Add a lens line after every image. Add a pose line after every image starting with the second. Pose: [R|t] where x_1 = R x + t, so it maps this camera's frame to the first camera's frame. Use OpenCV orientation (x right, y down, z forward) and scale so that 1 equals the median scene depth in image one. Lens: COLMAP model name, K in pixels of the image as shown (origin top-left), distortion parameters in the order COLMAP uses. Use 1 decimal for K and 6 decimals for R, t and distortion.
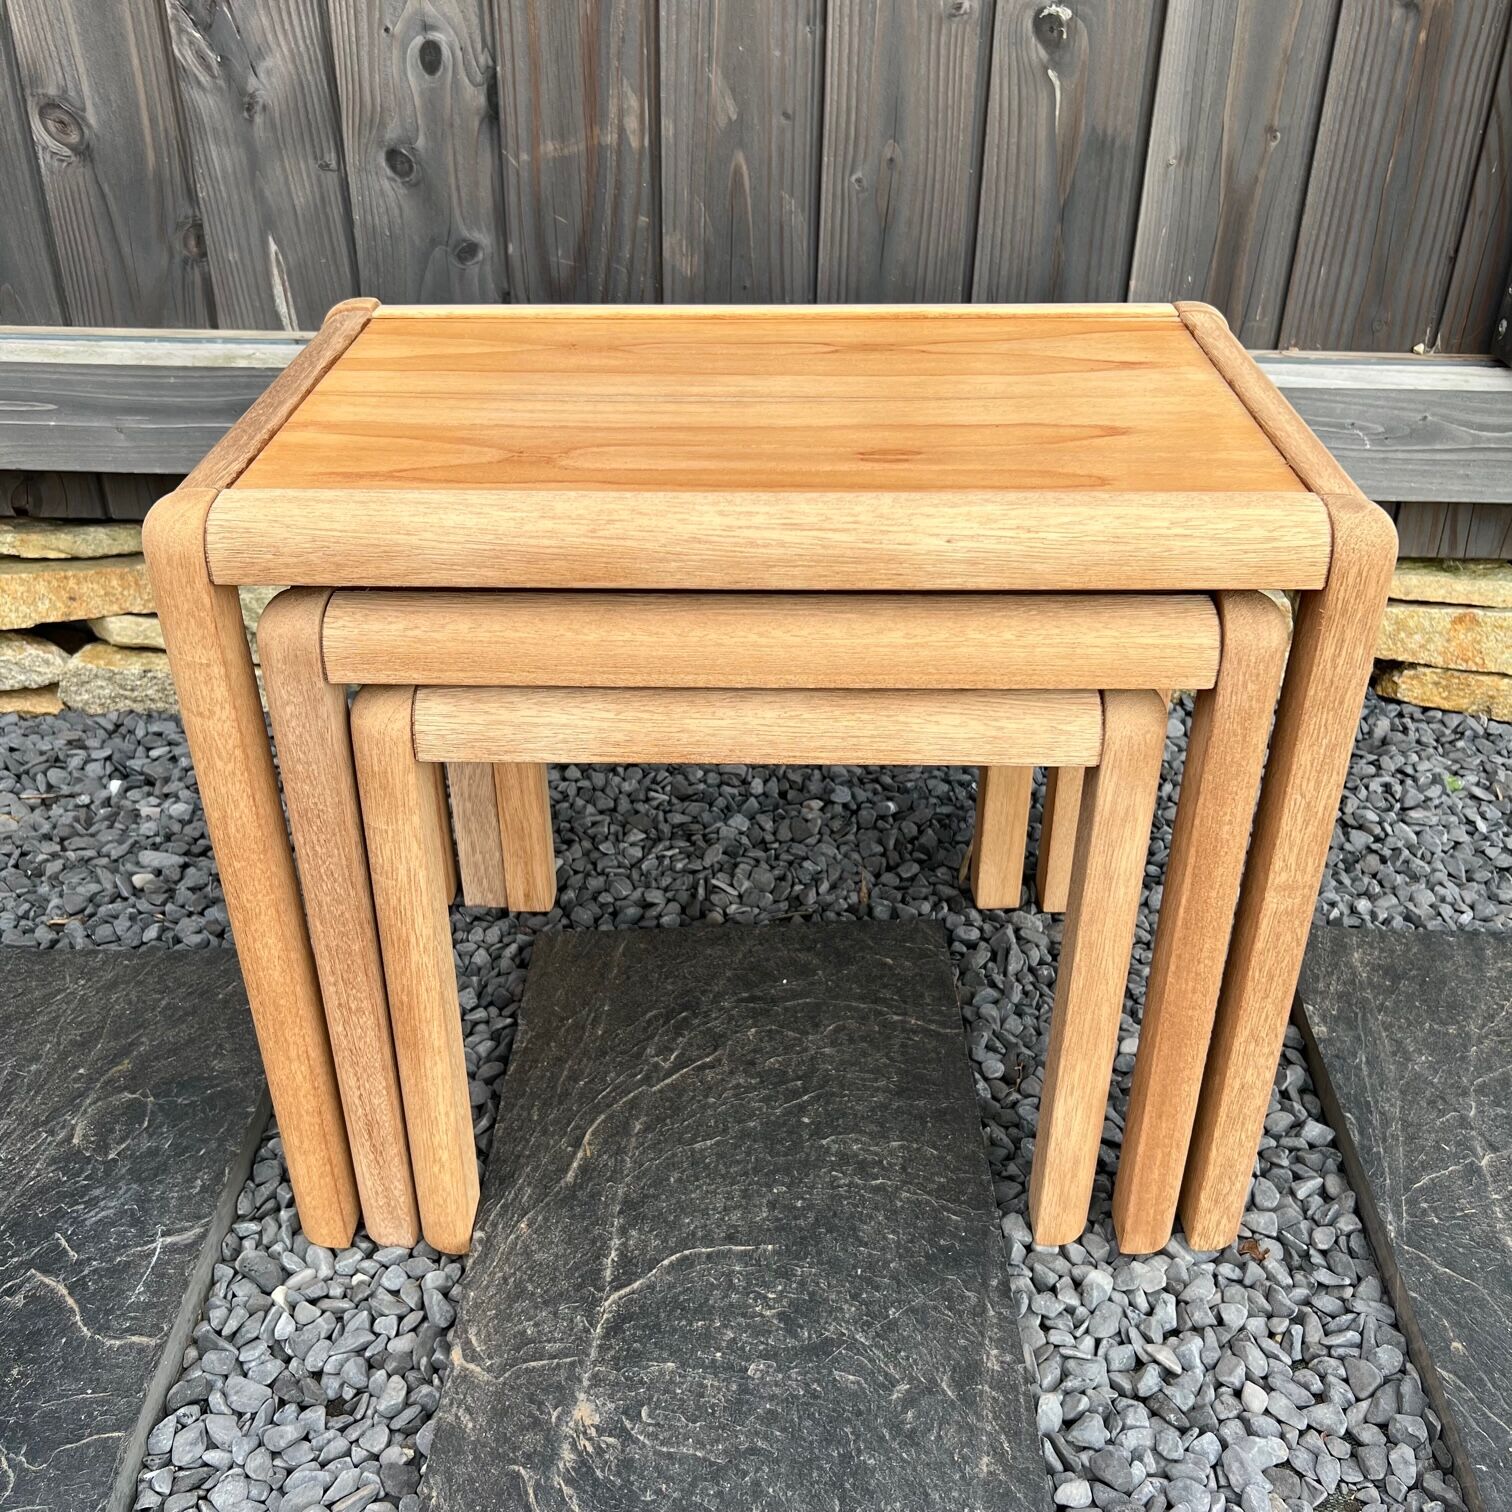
lens RADIAL K [[1533.0, 0, 751.0], [0, 1533.0, 757.9], [0, 0, 1]] dist [0.017401, -0.018531]
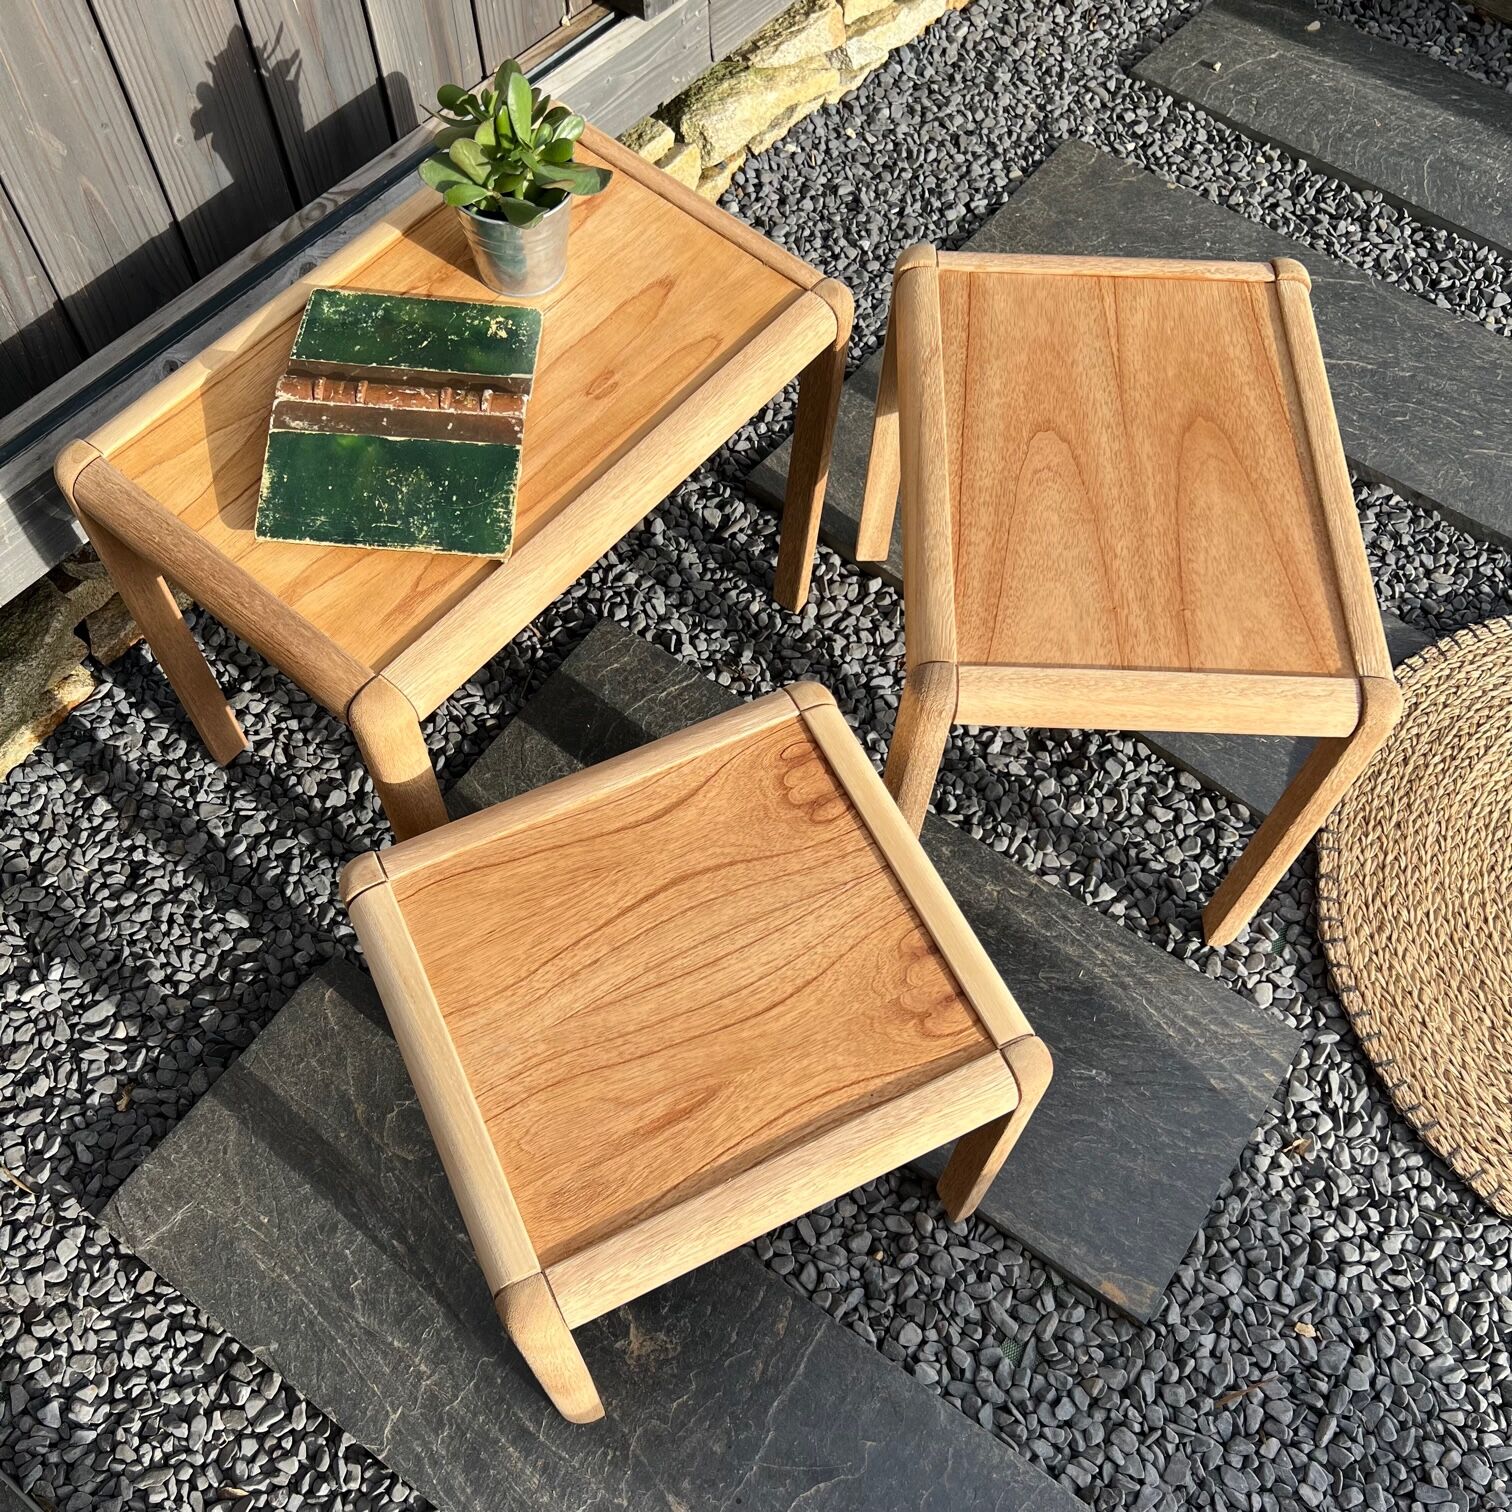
lens RADIAL K [[1524.2, 0, 751.4], [0, 1524.2, 764.2], [0, 0, 1]] dist [0.026154, -0.037483]
pose [[0.585229, -0.698383, 0.412030, -0.471511], [0.409310, 0.693077, 0.593388, -0.577758], [-0.699980, -0.178620, 0.691464, -0.109247]]
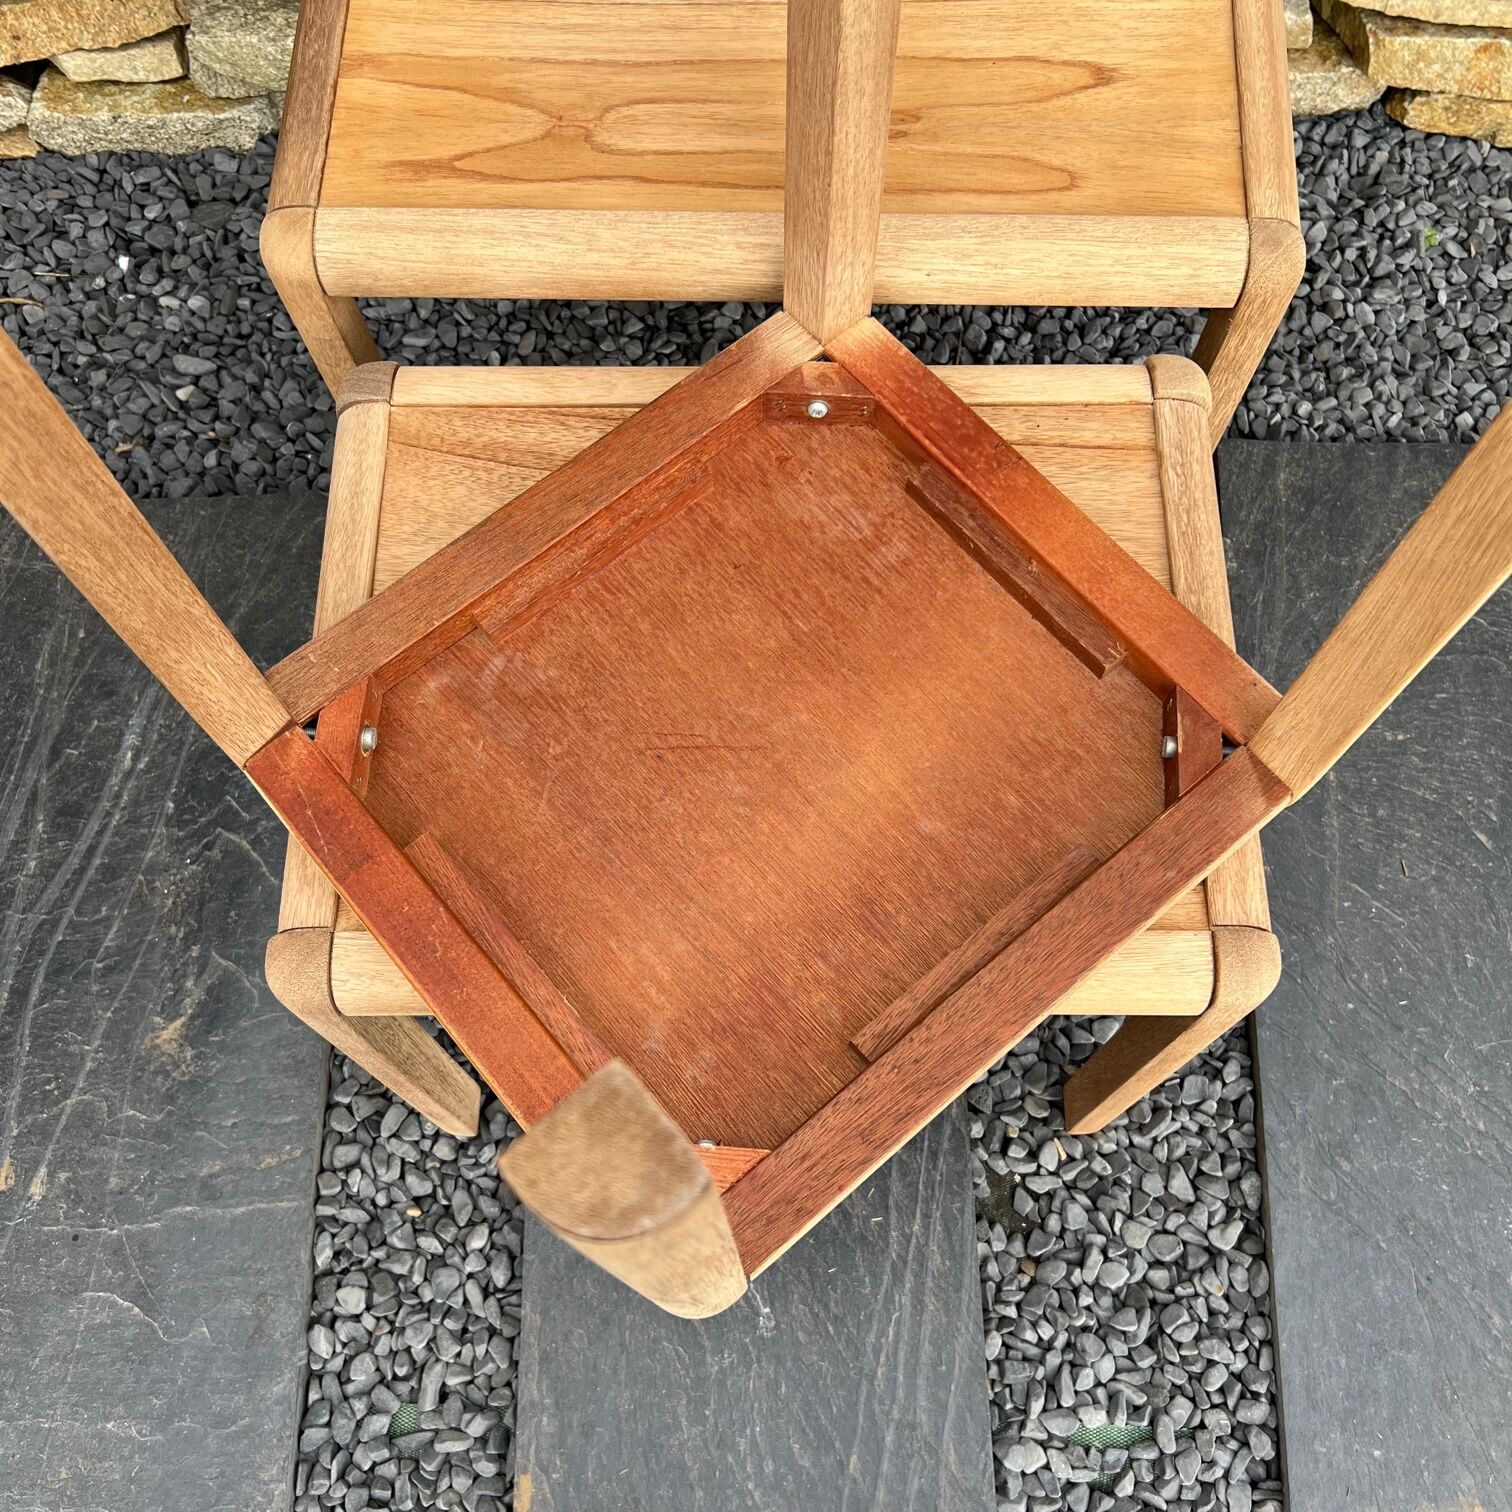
lens RADIAL K [[1545.1, 0, 750.6], [0, 1545.1, 753.6], [0, 0, 1]] dist [0.012302, -0.006629]
pose [[0.999672, -0.022622, -0.011989, 0.011022], [0.025255, 0.794469, 0.606779, -0.386599], [-0.004202, -0.606883, 0.794780, -0.026288]]
